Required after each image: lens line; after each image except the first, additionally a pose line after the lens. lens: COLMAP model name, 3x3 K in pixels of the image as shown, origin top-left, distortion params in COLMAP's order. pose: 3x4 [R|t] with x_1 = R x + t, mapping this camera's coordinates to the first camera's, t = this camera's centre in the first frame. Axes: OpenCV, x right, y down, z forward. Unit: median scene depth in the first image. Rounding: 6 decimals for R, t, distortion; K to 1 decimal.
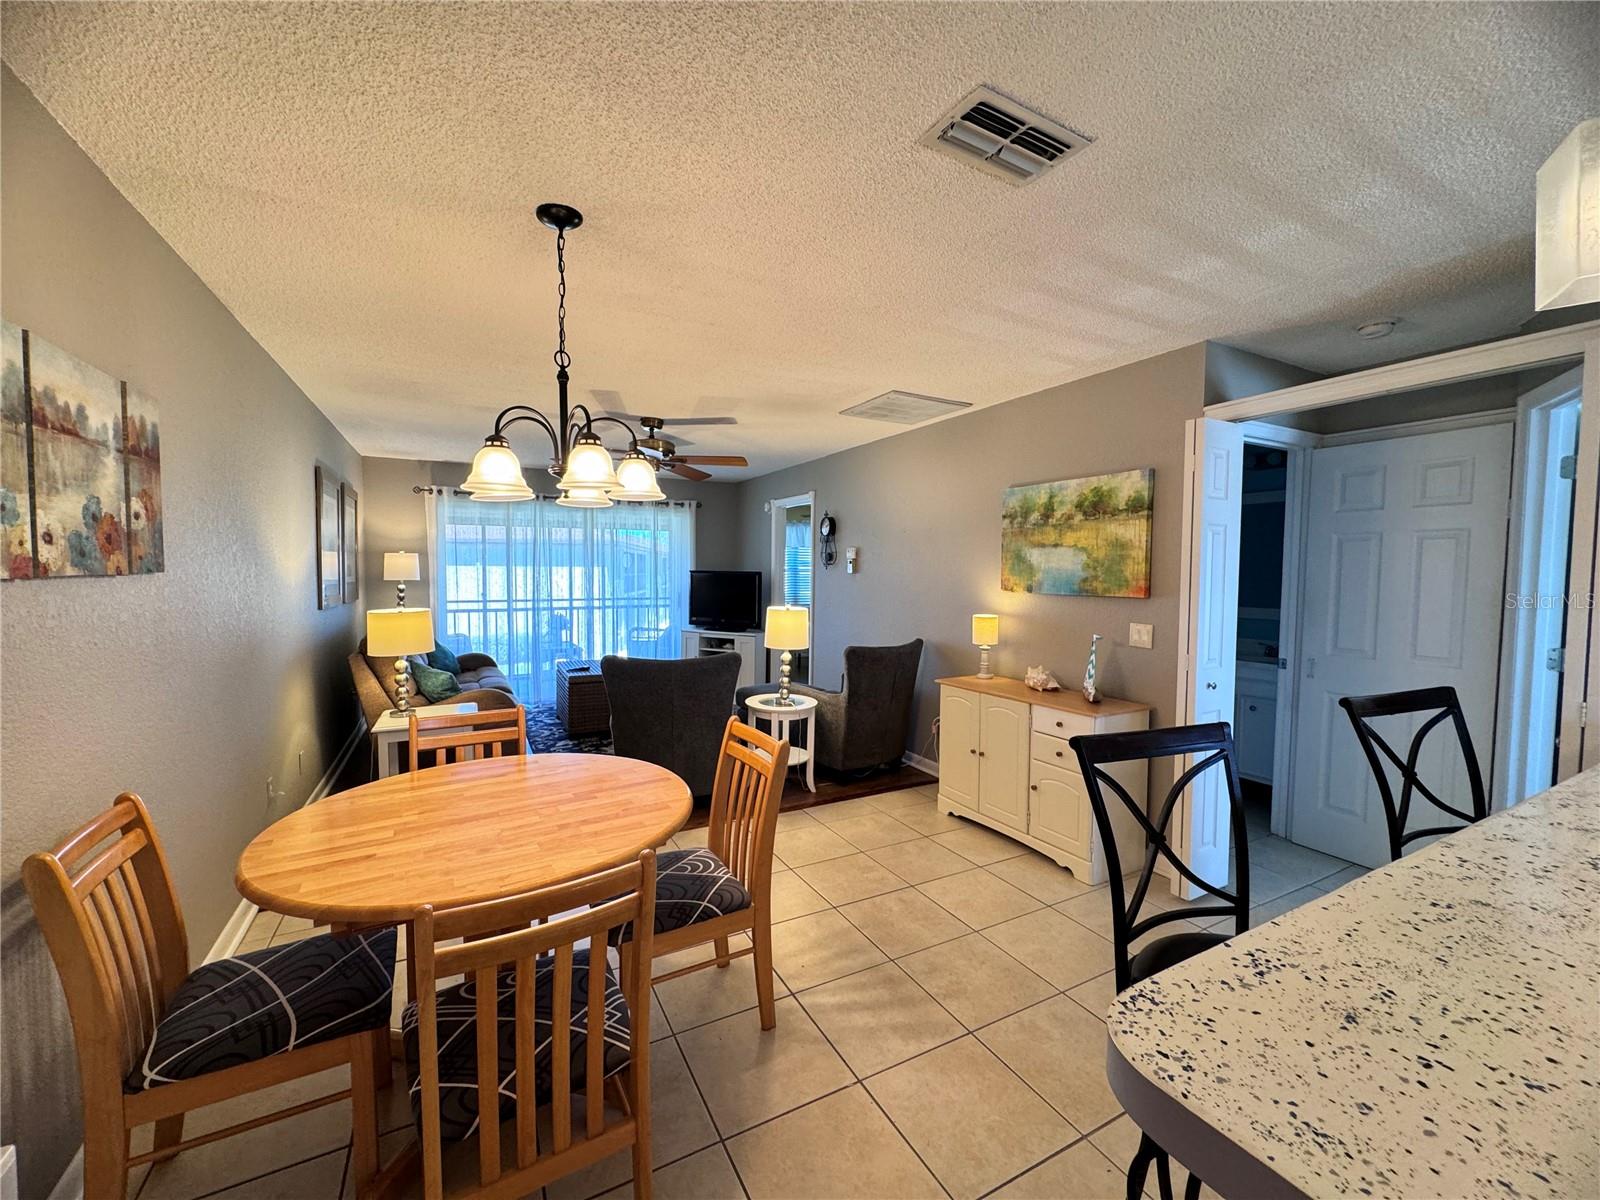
lens RADIAL K [[639.4, 0, 800.0], [0, 639.4, 600.0], [0, 0, 1]] dist [-0.002078, -0.000152]
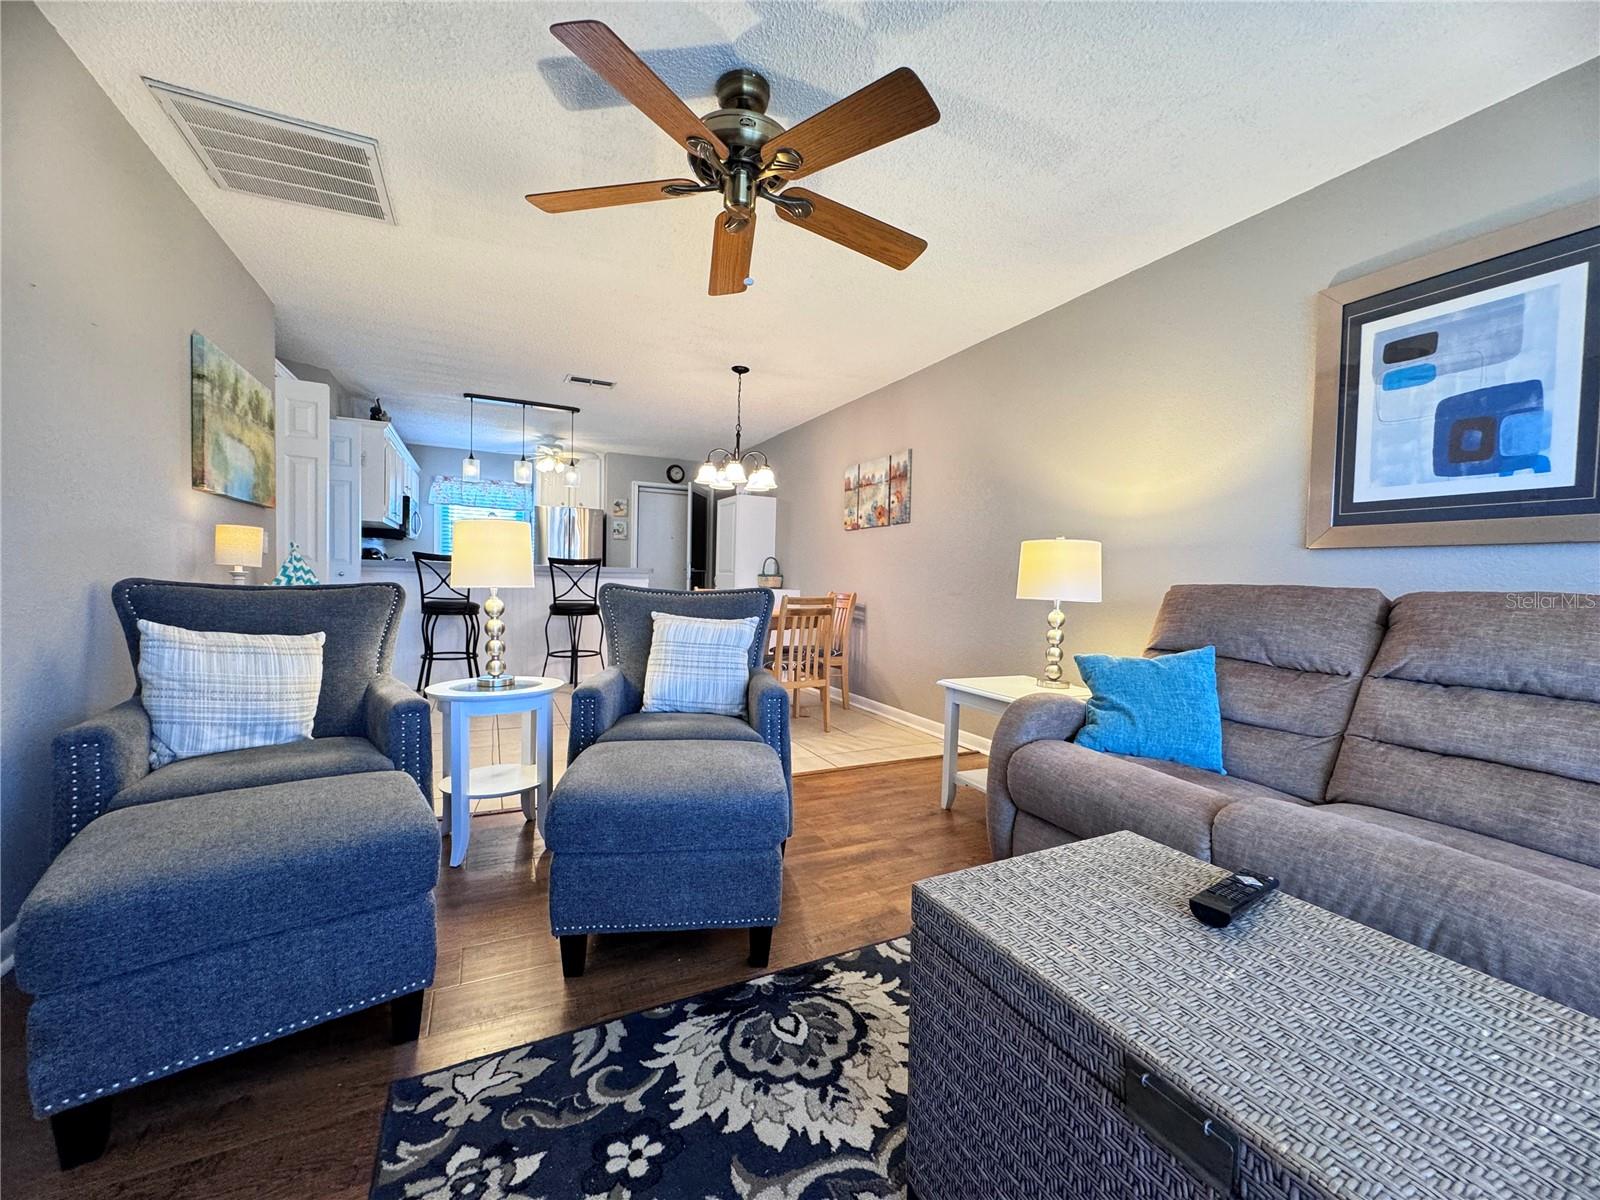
lens RADIAL K [[639.4, 0, 800.0], [0, 639.4, 600.0], [0, 0, 1]] dist [-0.002078, -0.000152]
pose [[-0.998517, -0.037834, 0.039152, -0.848798], [-0.034446, 0.995882, 0.083854, 0.068775], [-0.042163, 0.082381, -0.995709, 4.043609]]
